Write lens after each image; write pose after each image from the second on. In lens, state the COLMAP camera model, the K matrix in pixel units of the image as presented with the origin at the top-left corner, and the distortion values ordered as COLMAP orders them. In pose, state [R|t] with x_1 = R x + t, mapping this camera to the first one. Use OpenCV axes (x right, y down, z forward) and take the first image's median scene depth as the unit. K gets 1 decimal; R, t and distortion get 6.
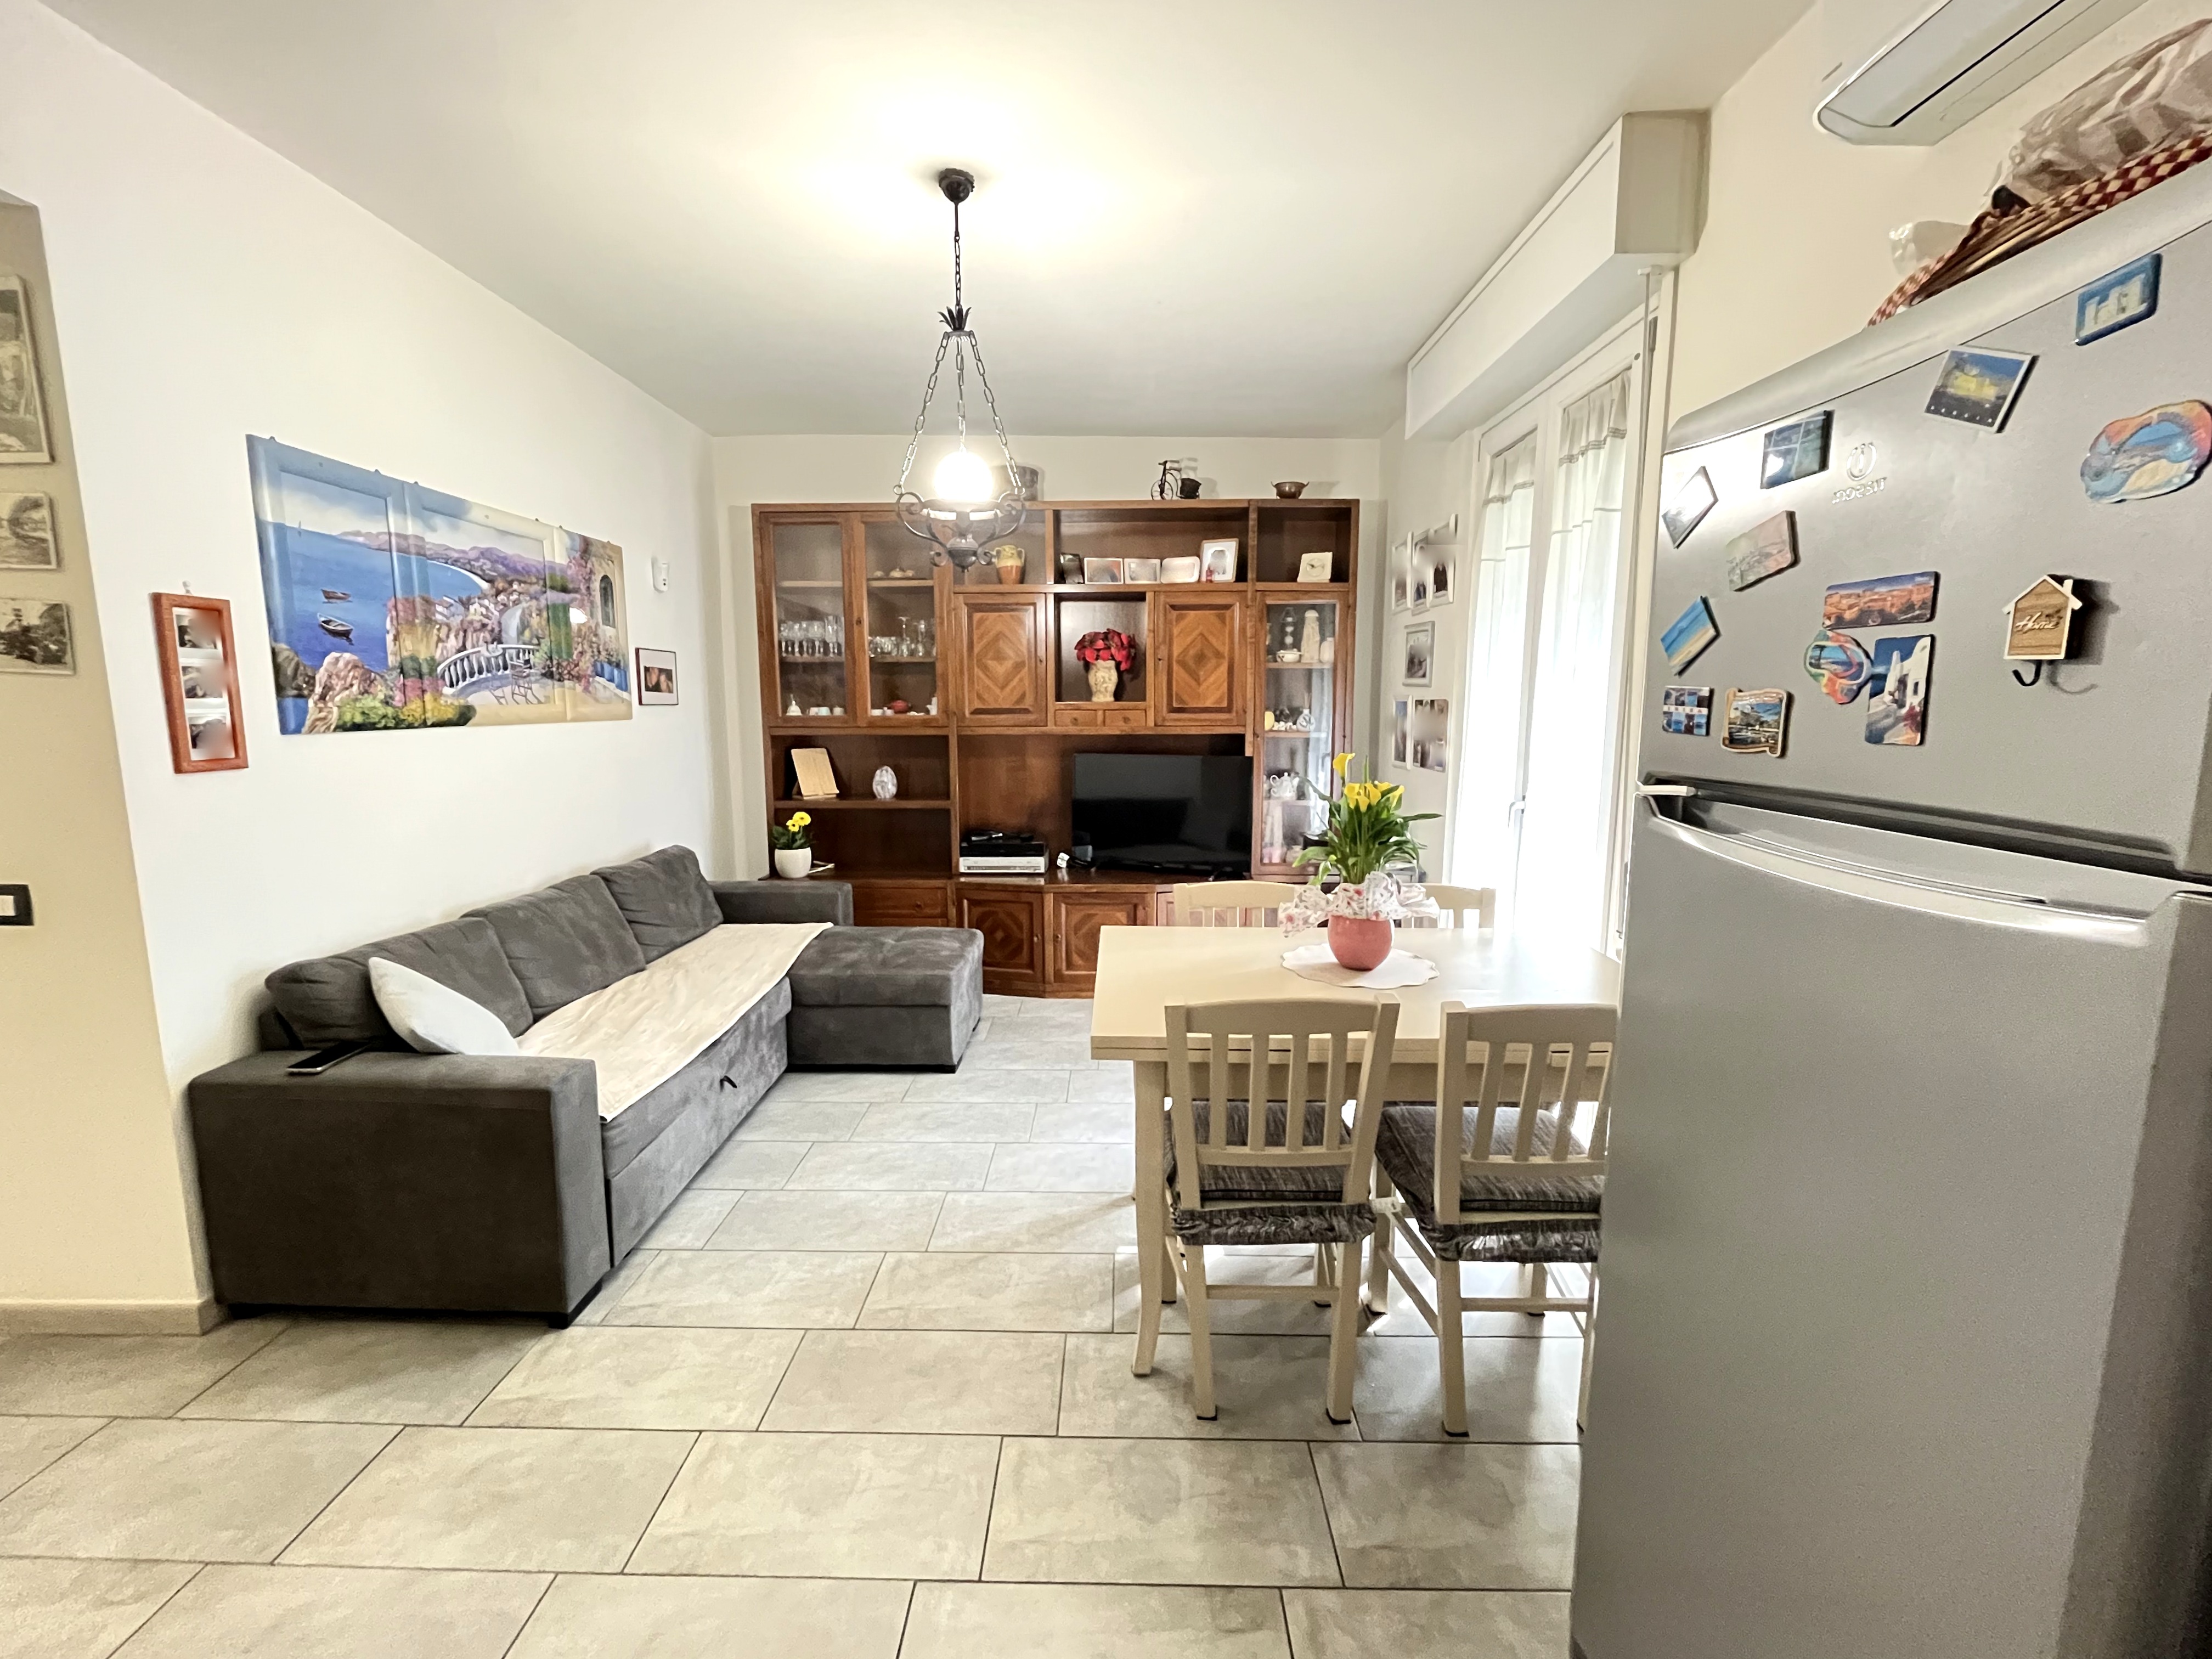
lens RADIAL K [[915.3, 0, 1092.1], [0, 915.3, 819.0], [0, 0, 1]] dist [0.000561, 0.000011]
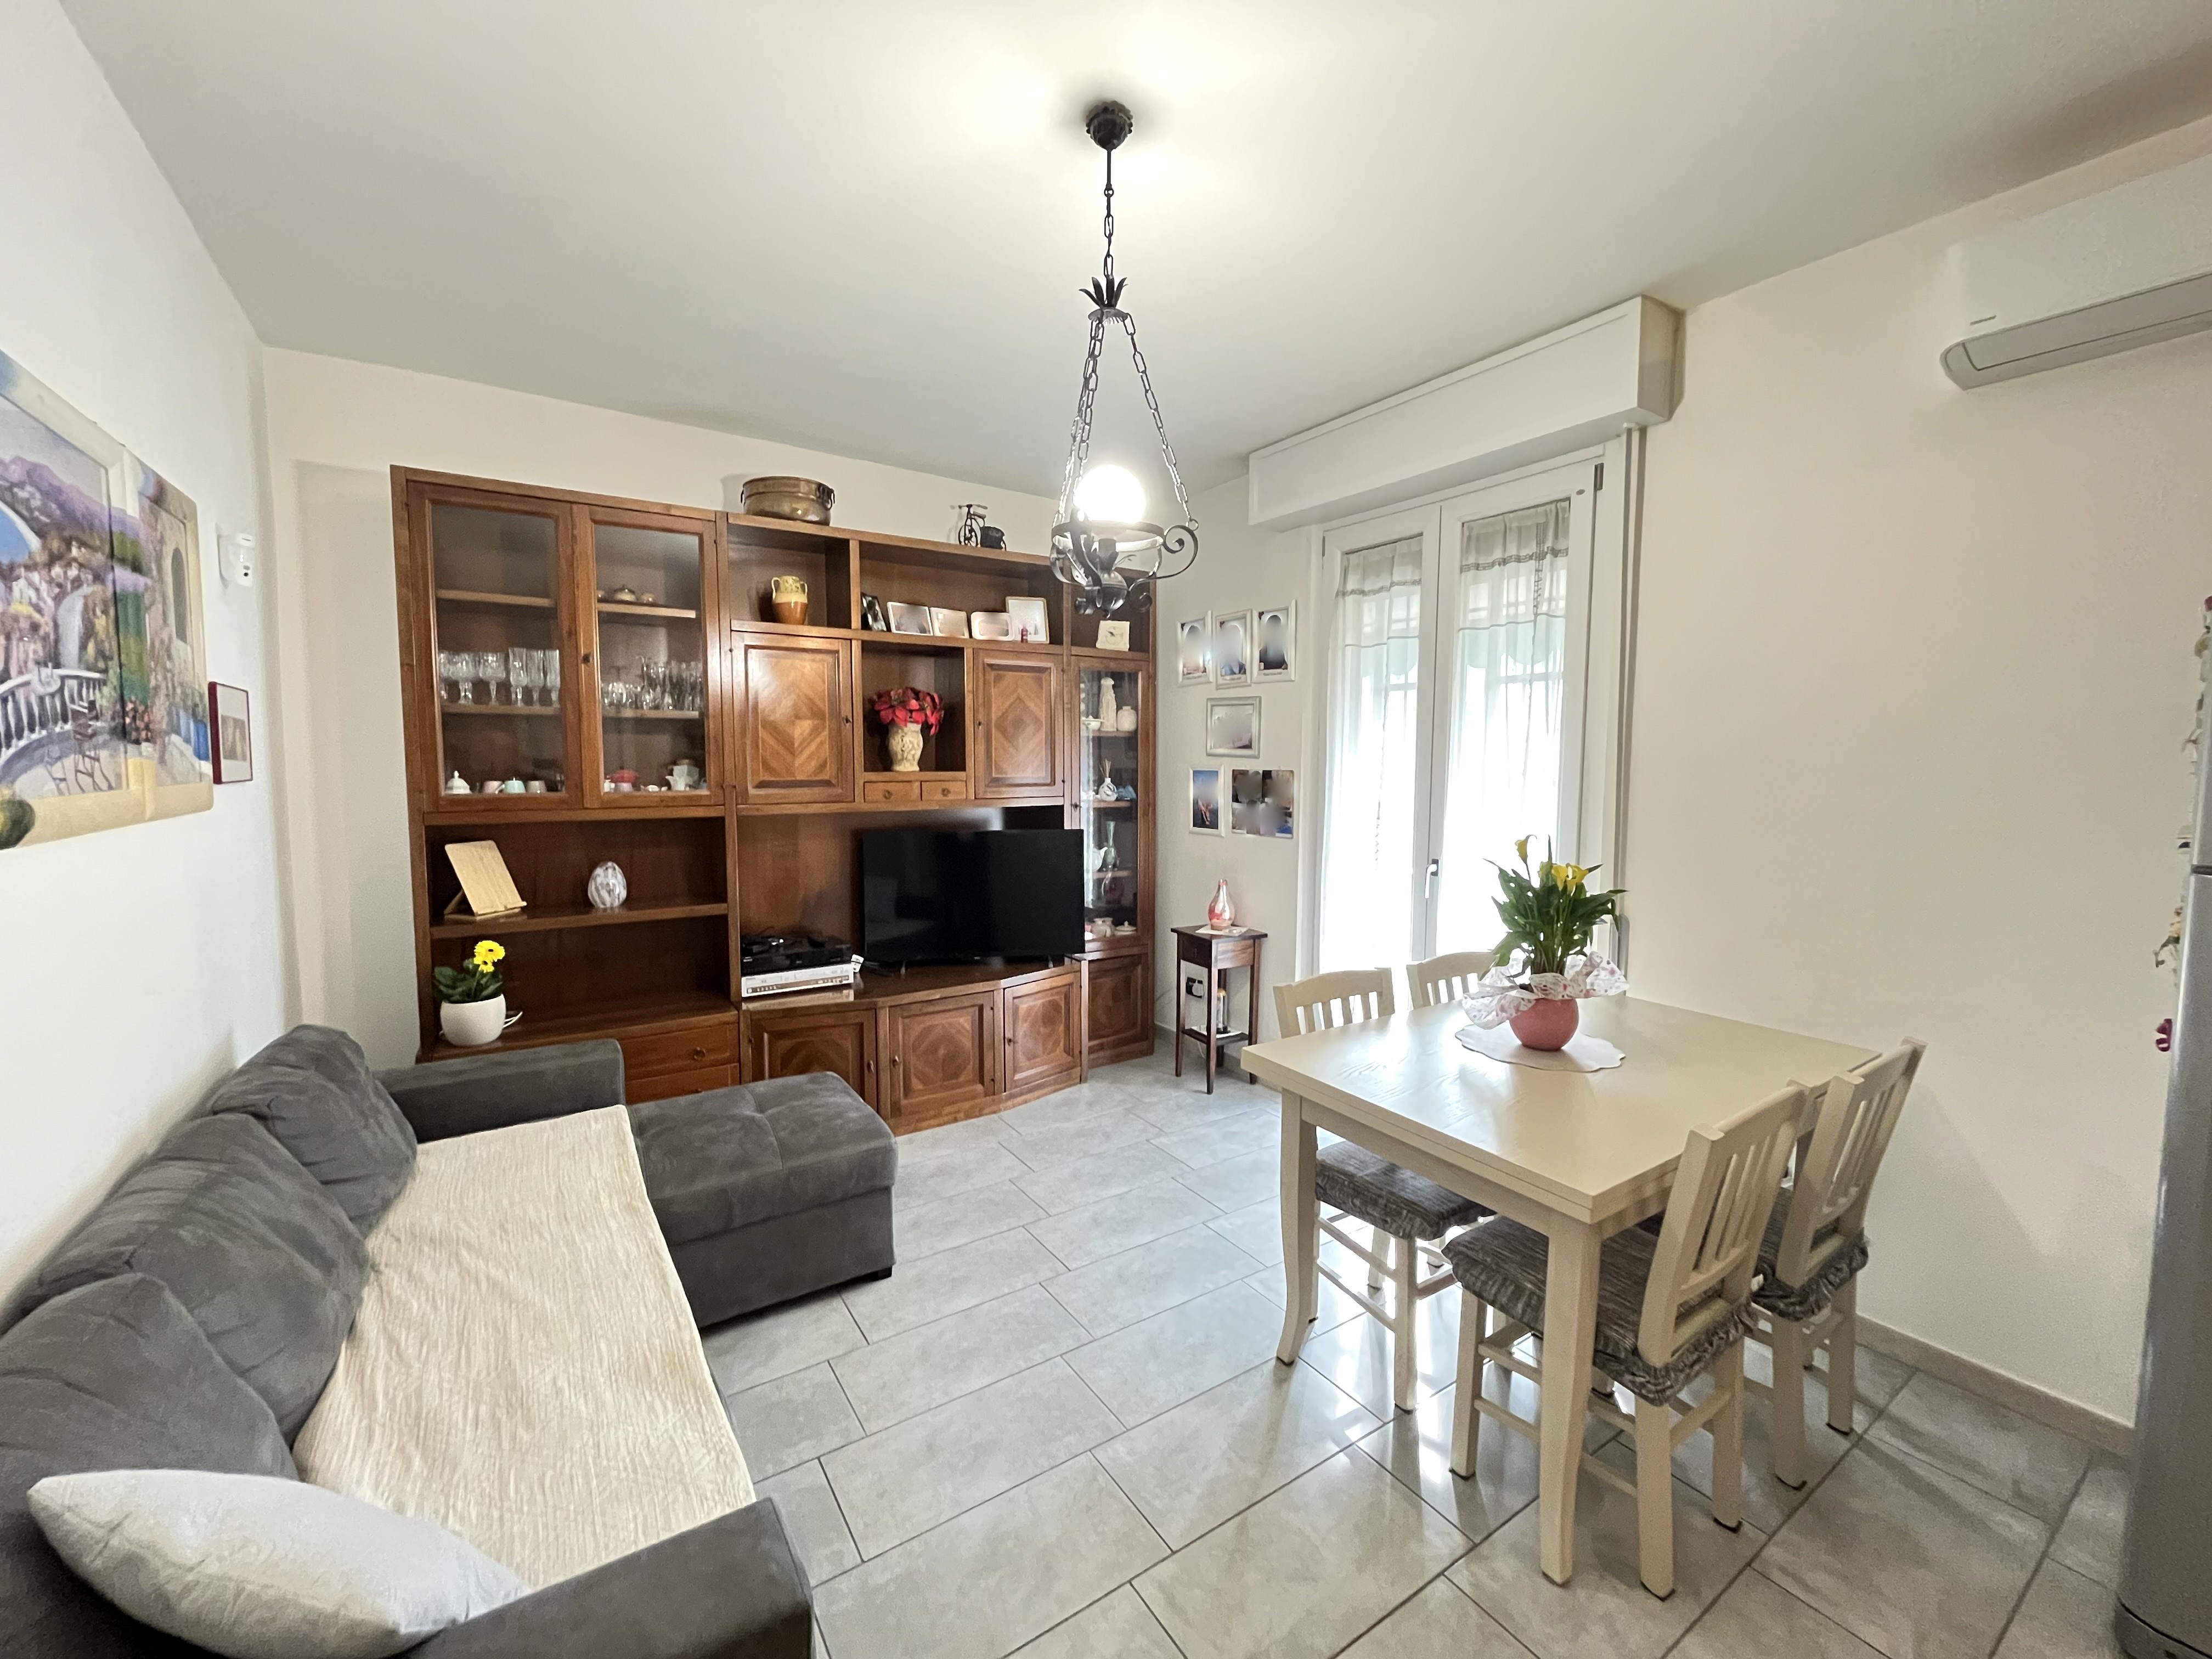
lens RADIAL K [[899.0, 0, 1096.4], [0, 899.0, 823.7], [0, 0, 1]] dist [-0.002534, -0.000676]
pose [[0.824244, -0.036769, 0.565040, -0.407957], [0.067474, 0.997157, -0.033540, -0.051499], [-0.562200, 0.065771, 0.824382, 0.281441]]
